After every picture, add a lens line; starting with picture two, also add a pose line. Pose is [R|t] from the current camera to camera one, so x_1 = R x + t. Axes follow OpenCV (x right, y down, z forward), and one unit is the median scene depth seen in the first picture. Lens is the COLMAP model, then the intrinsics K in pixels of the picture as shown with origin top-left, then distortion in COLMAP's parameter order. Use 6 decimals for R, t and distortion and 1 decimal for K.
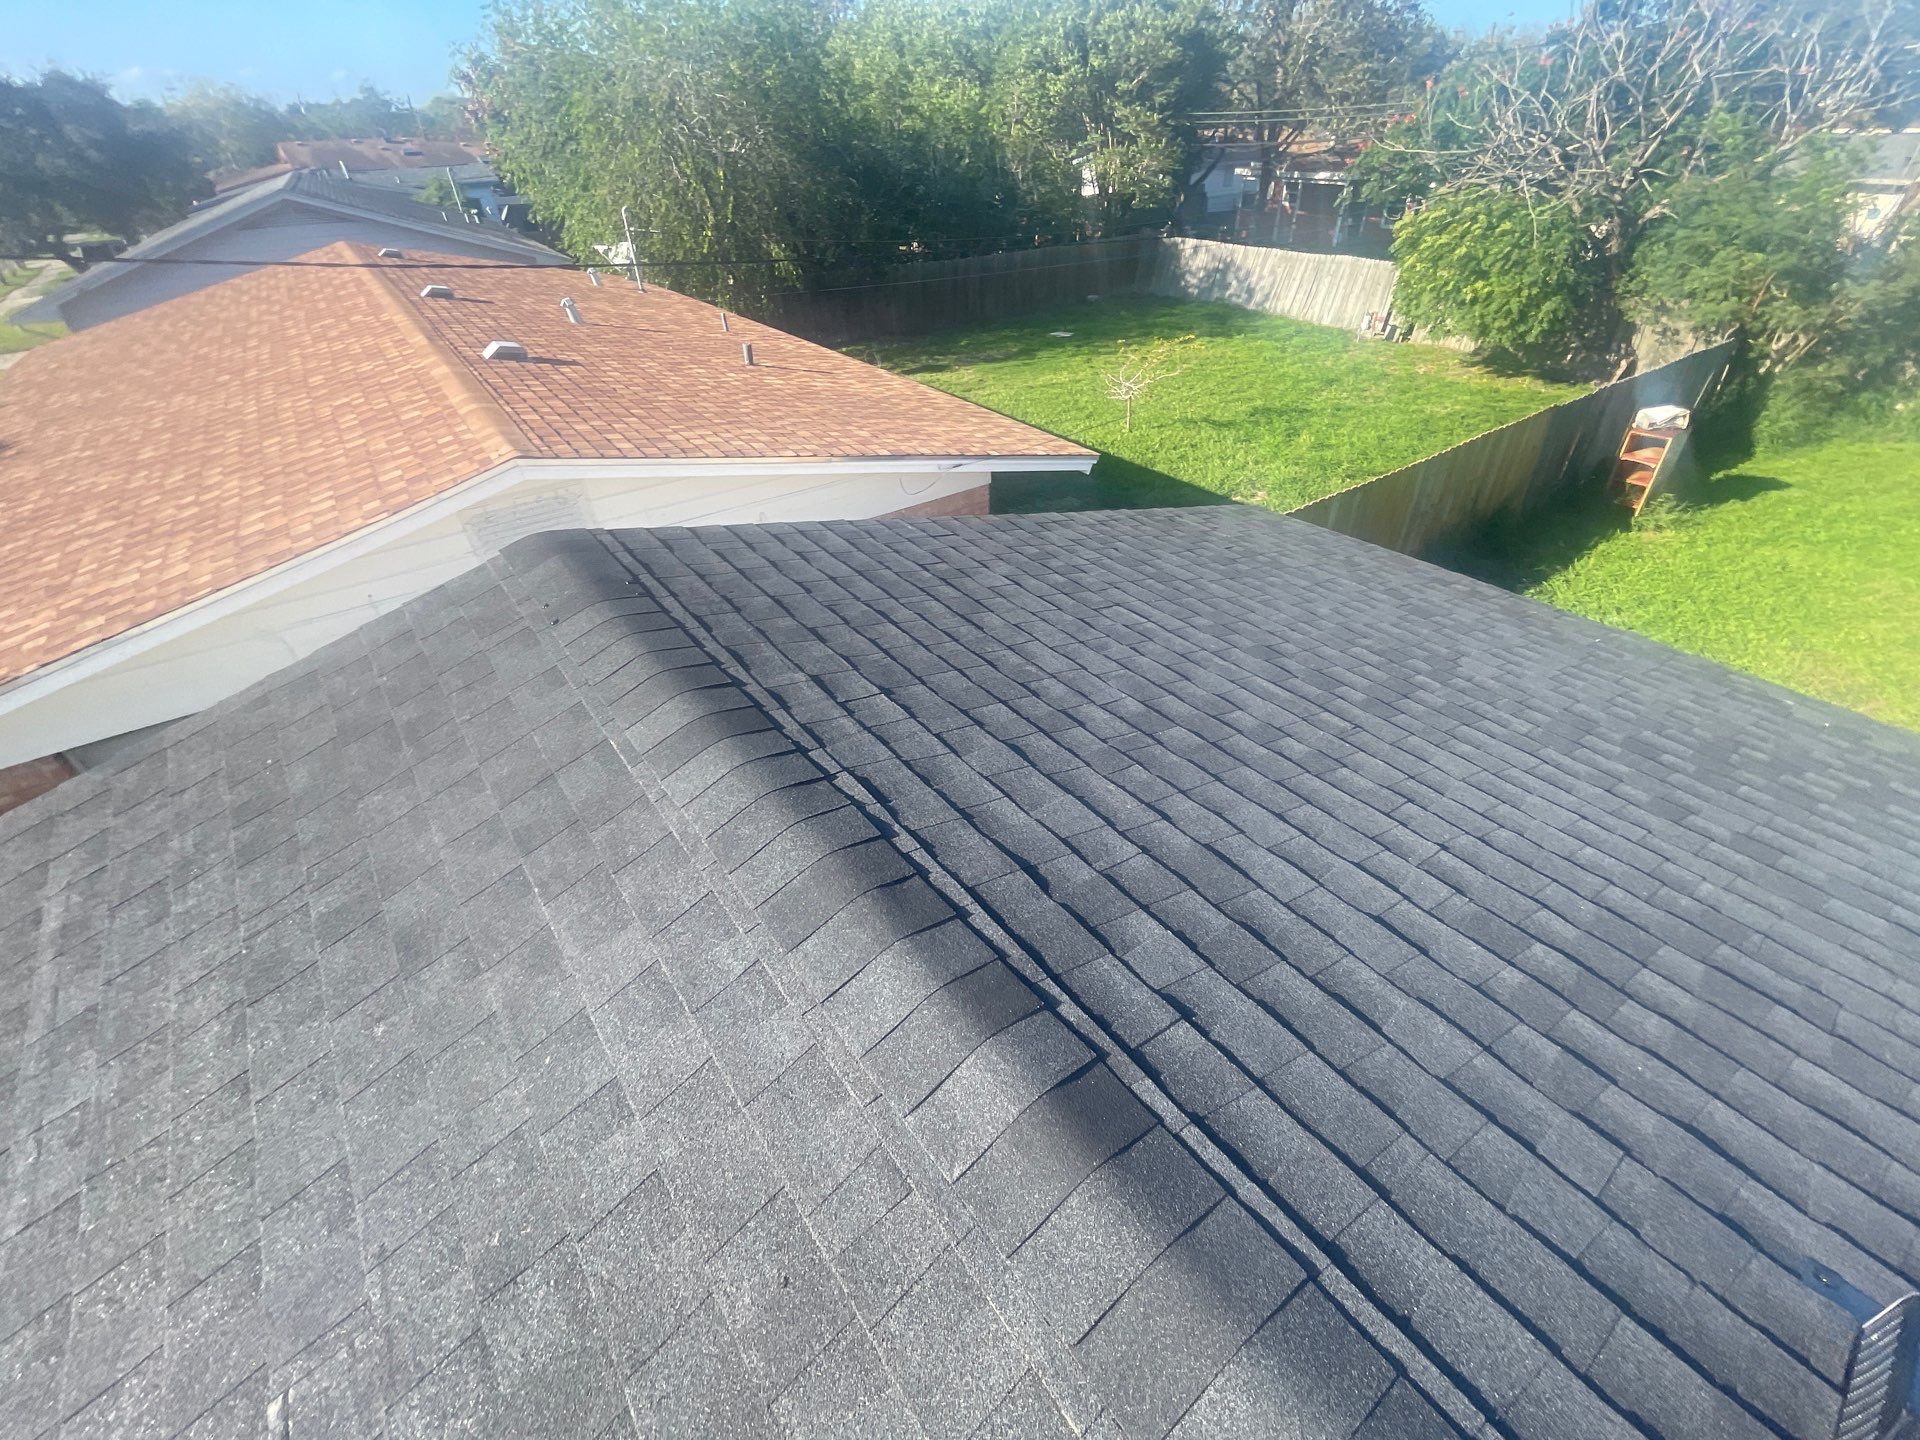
lens RADIAL K [[800.3, 0, 928.8], [0, 800.3, 727.6], [0, 0, 1]] dist [-0.001357, 0.000410]
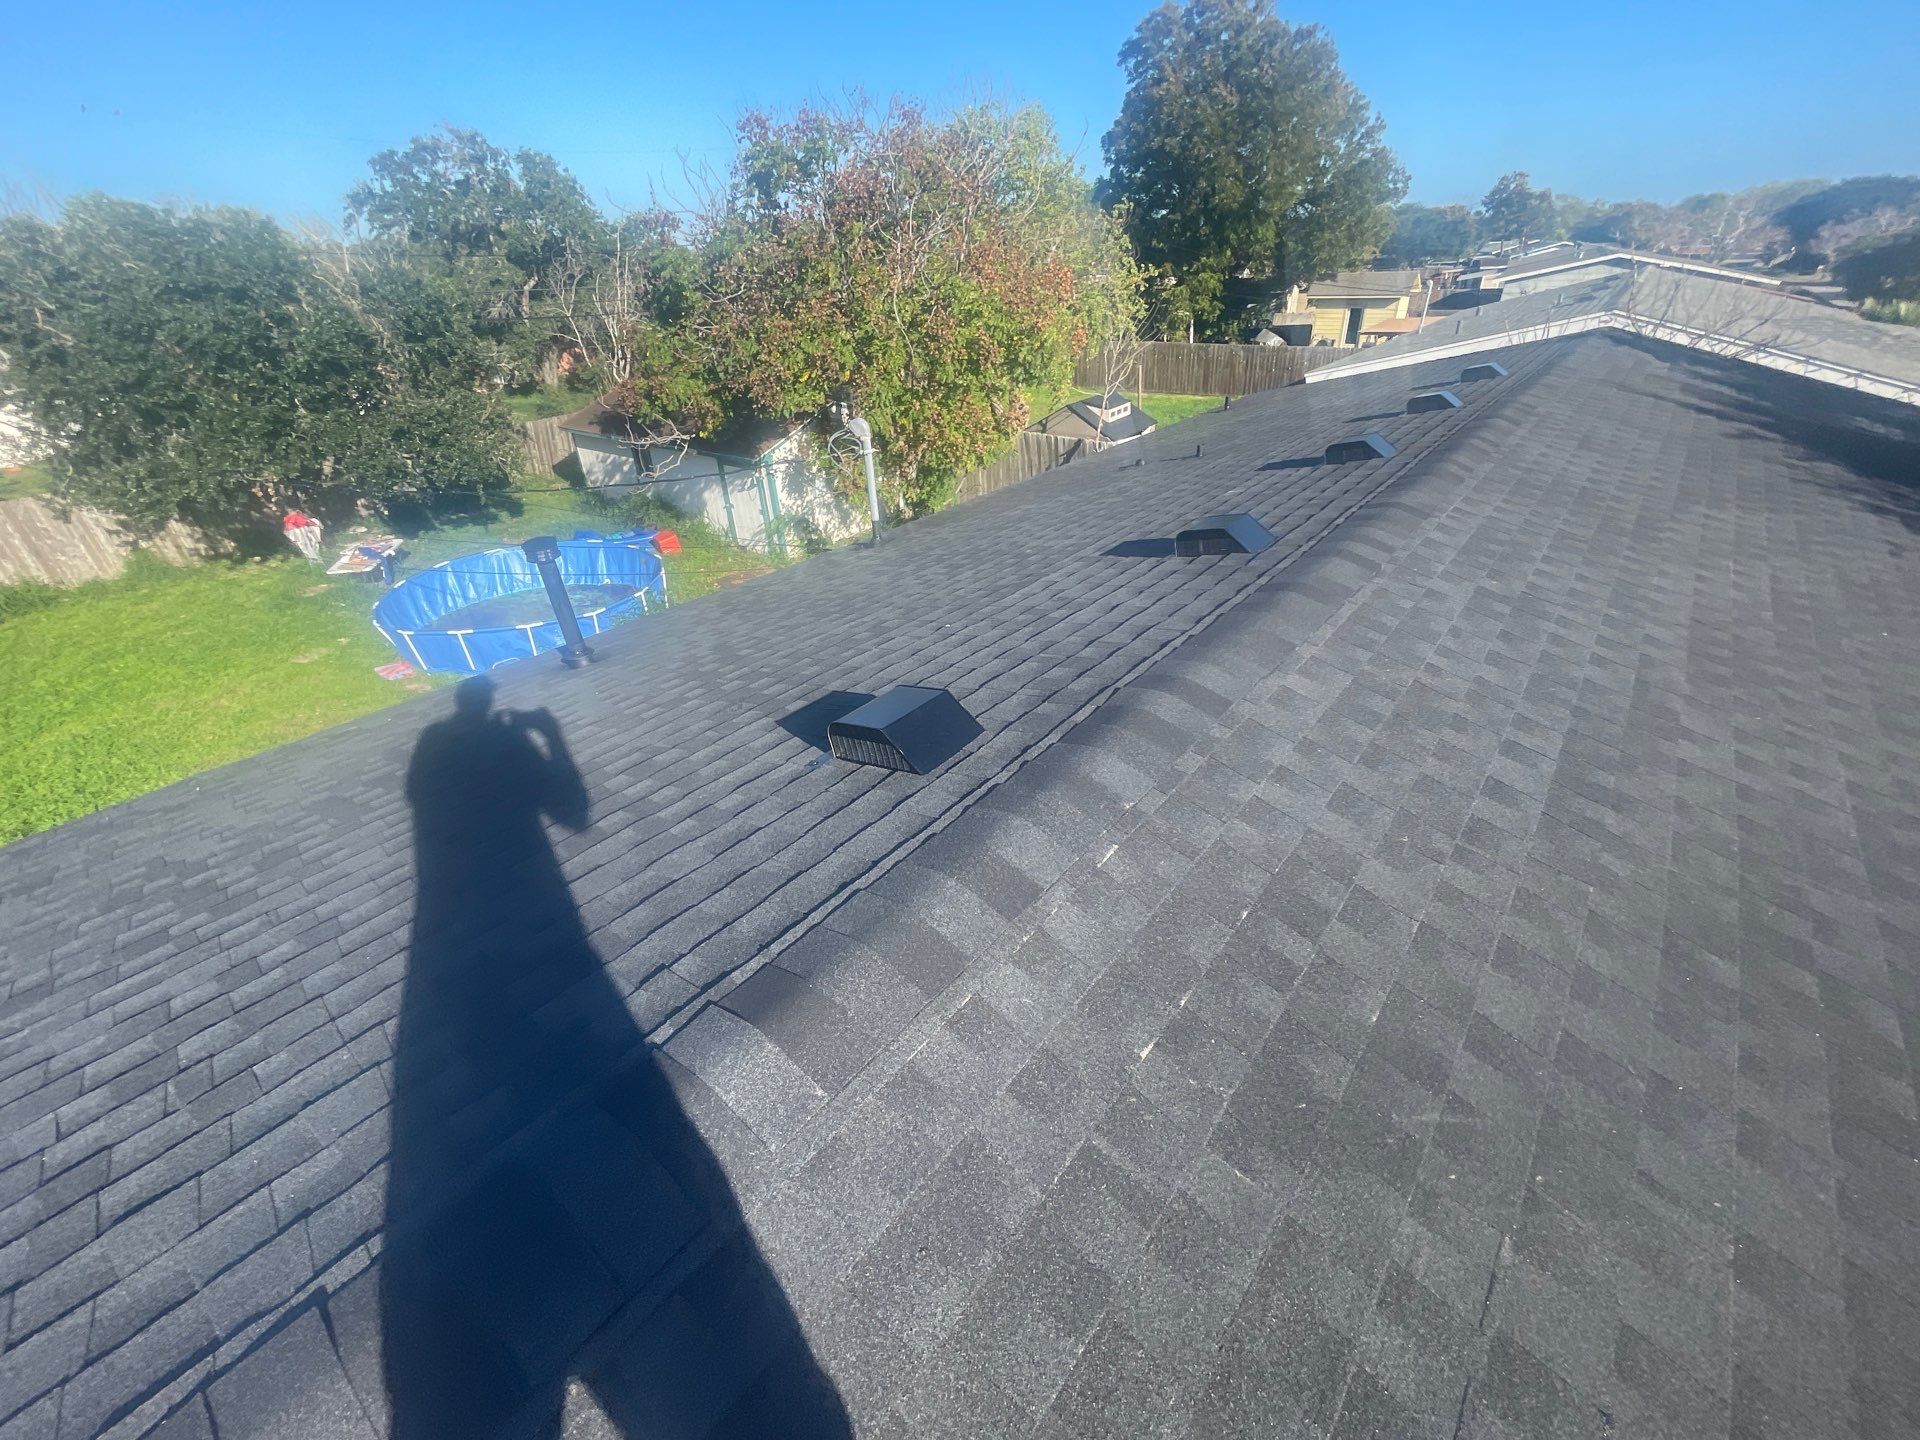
lens RADIAL K [[797.6, 0, 952.2], [0, 797.6, 727.7], [0, 0, 1]] dist [-0.001105, 0.001026]
pose [[-0.245574, -0.454278, 0.856344, -0.365476], [0.628887, 0.597602, 0.497366, -0.095242], [-0.737695, 0.660684, 0.138934, 0.183446]]
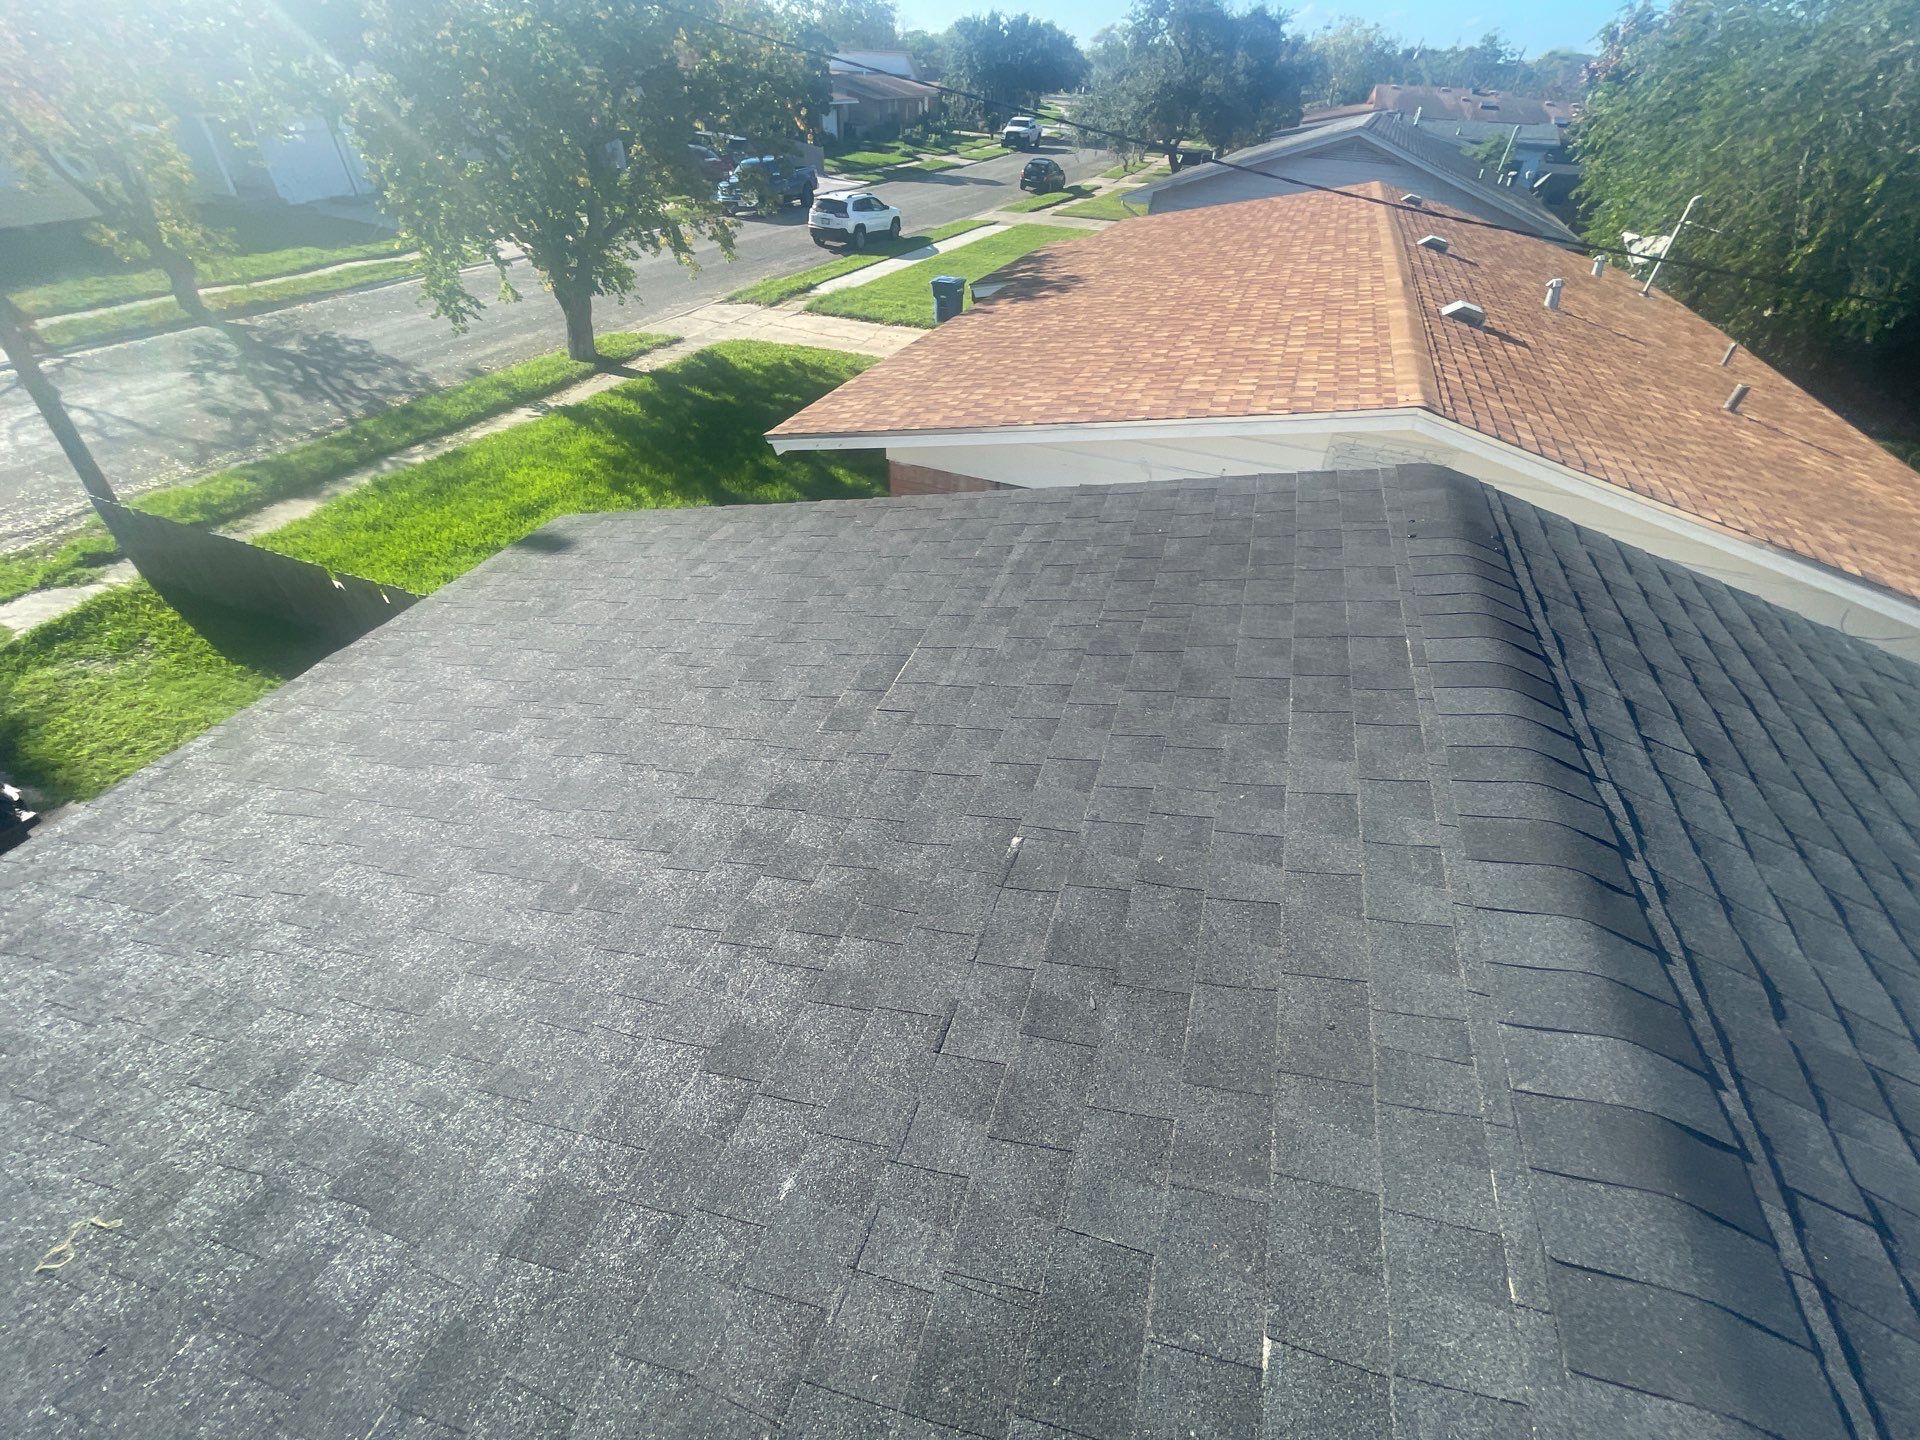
lens RADIAL K [[805.7, 0, 958.9], [0, 805.7, 712.8], [0, 0, 1]] dist [0.002394, 0.001278]
pose [[0.571437, 0.560683, -0.599244, -0.015540], [-0.548991, 0.803935, 0.228686, 0.157615], [0.609974, 0.198300, 0.767208, -0.202138]]
